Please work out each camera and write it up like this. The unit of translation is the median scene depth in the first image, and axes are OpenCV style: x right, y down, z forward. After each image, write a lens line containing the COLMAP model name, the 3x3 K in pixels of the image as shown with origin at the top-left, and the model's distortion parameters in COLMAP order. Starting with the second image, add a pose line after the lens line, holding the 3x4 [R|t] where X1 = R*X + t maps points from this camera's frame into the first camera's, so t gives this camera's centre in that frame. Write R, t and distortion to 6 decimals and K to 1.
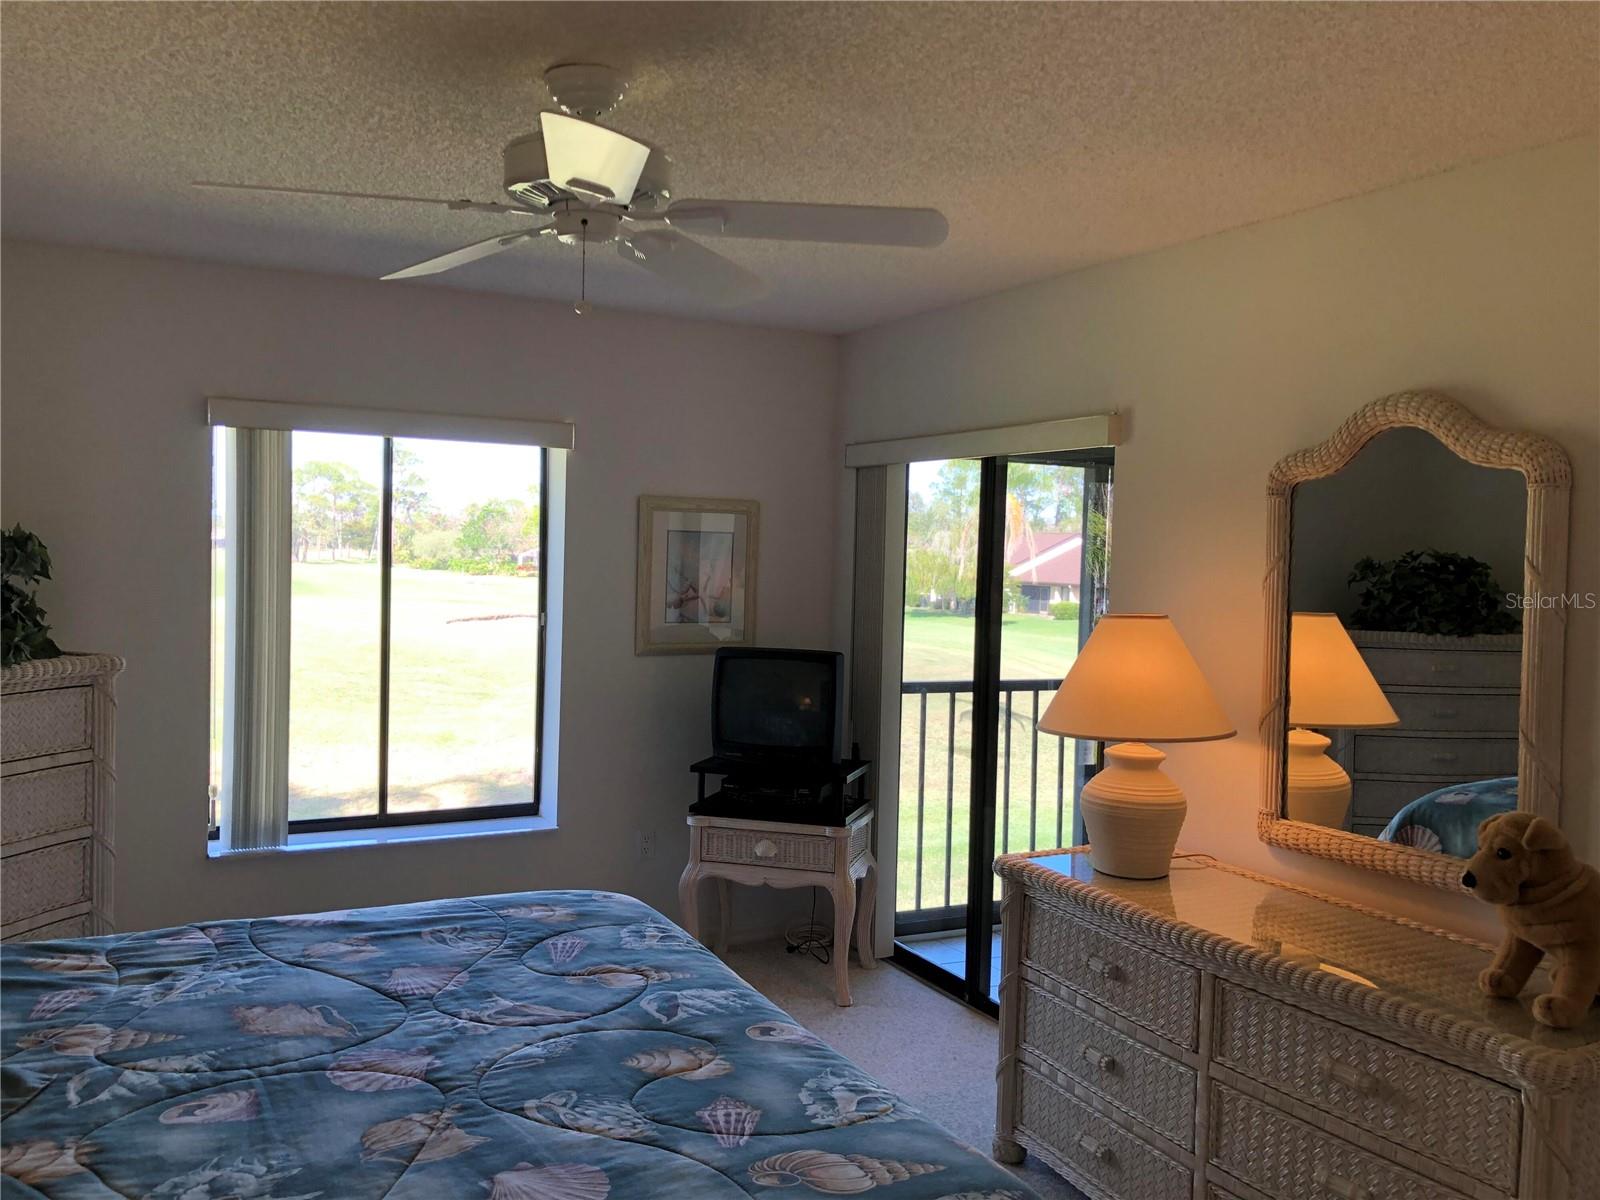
lens RADIAL K [[1329.7, 0, 800.0], [0, 1329.7, 600.0], [0, 0, 1]] dist [0.010092, 0.016970]
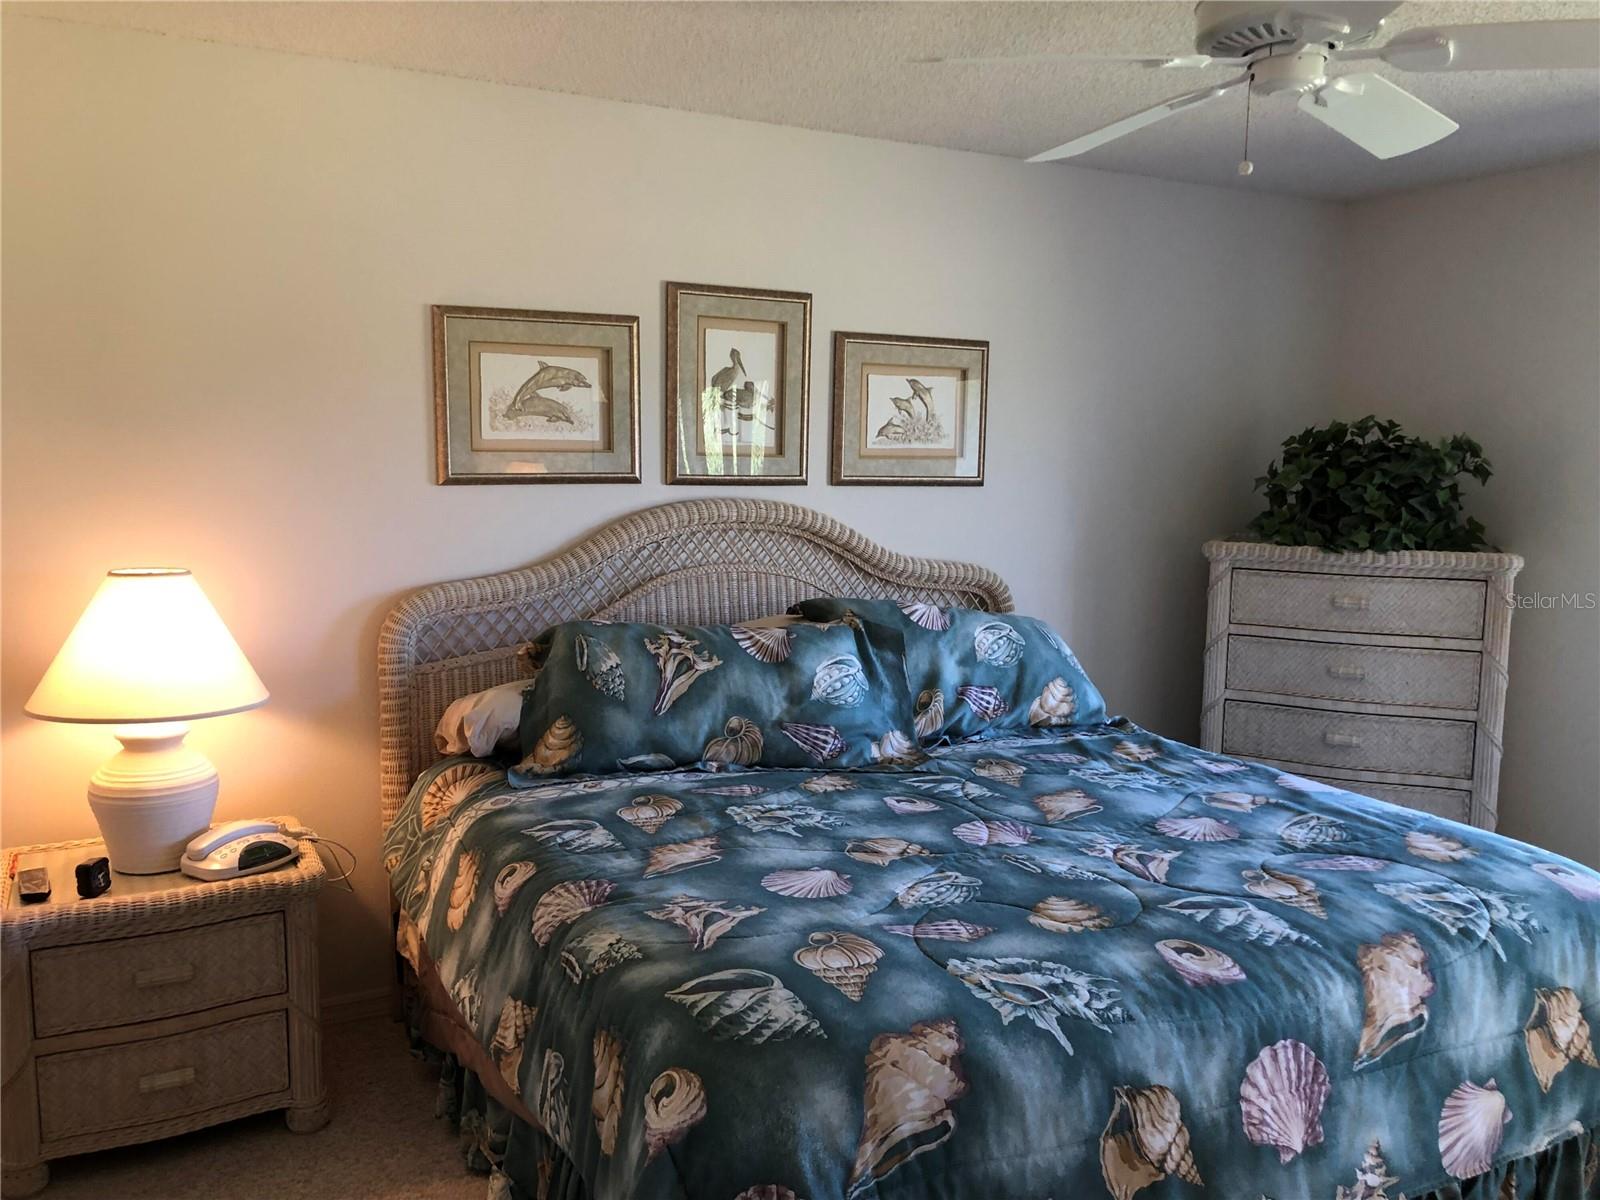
lens RADIAL K [[1329.7, 0, 800.0], [0, 1329.7, 600.0], [0, 0, 1]] dist [0.010092, 0.016970]
pose [[-0.017988, 0.088562, -0.995908, 0.824163], [-0.052762, 0.994597, 0.089399, 0.018373], [0.998445, 0.054155, -0.013218, 0.703534]]
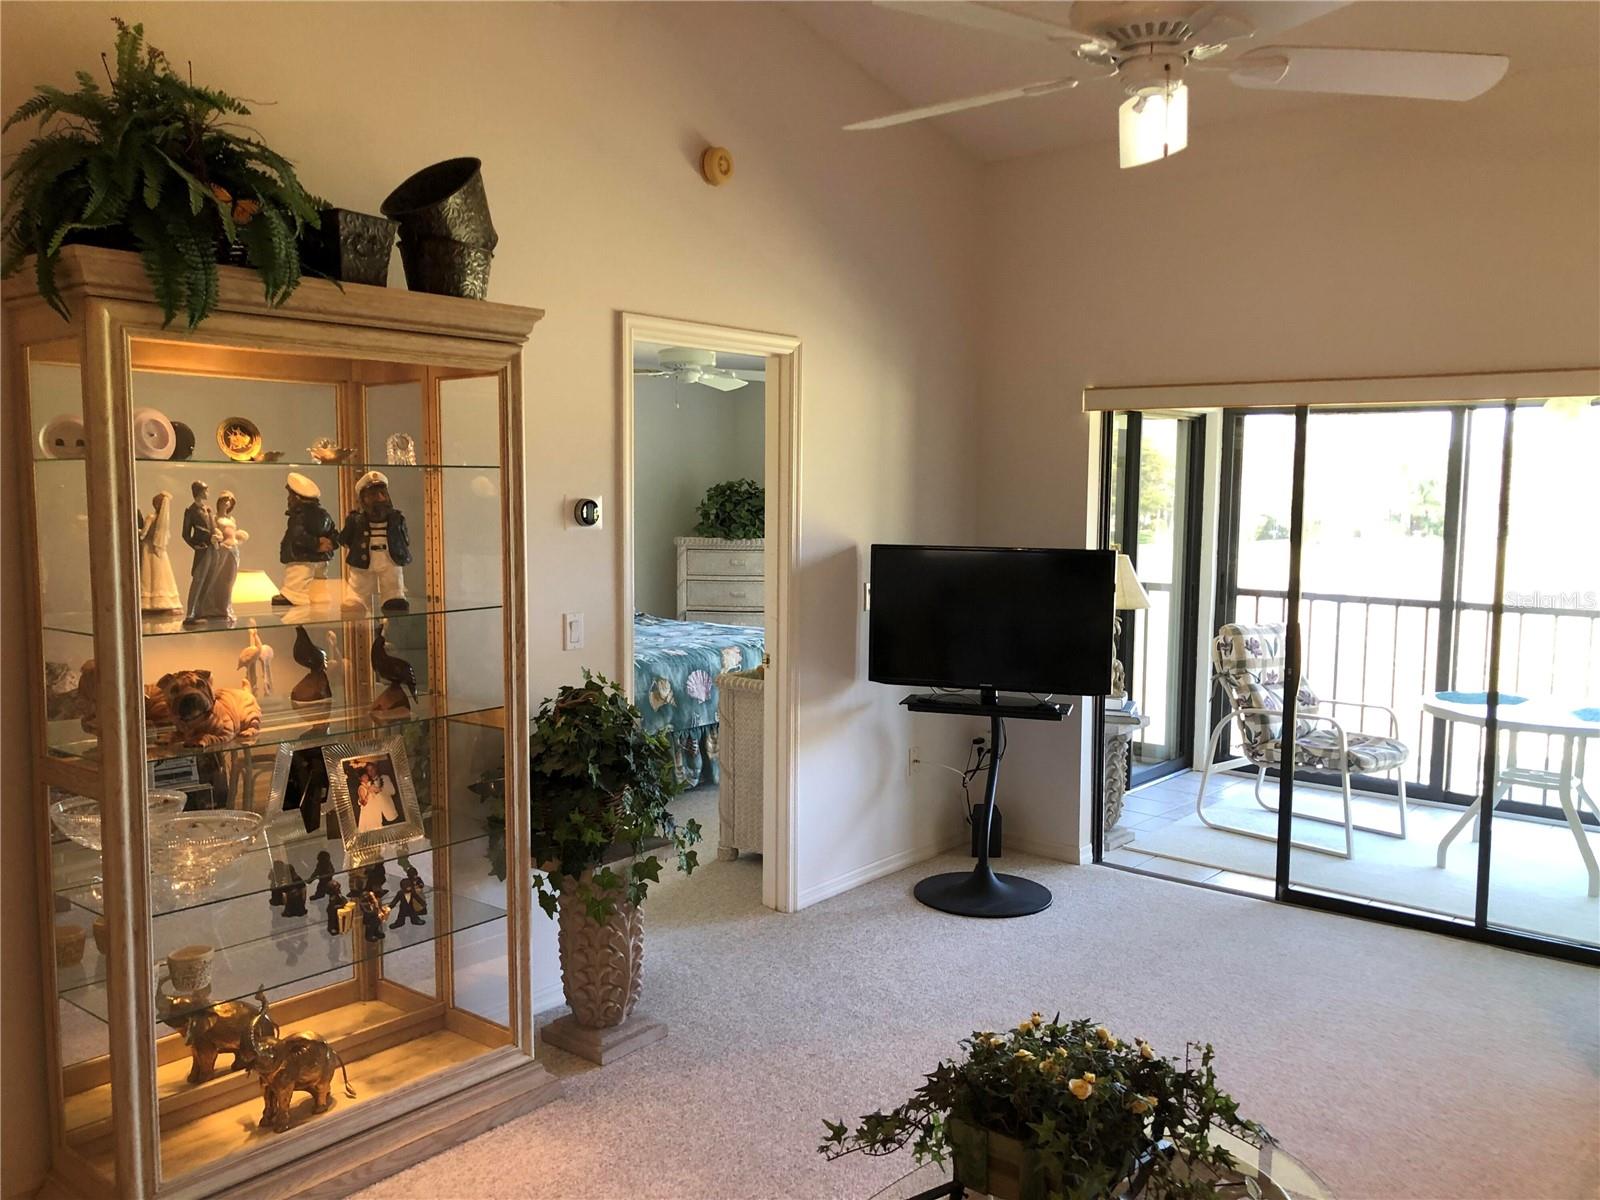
lens RADIAL K [[1329.7, 0, 800.0], [0, 1329.7, 600.0], [0, 0, 1]] dist [0.010092, 0.016970]
pose [[0.356248, 0.057110, -0.932645, 2.896070], [-0.037474, 0.998201, 0.046811, 0.063396], [0.933640, 0.018274, 0.357747, 0.147716]]
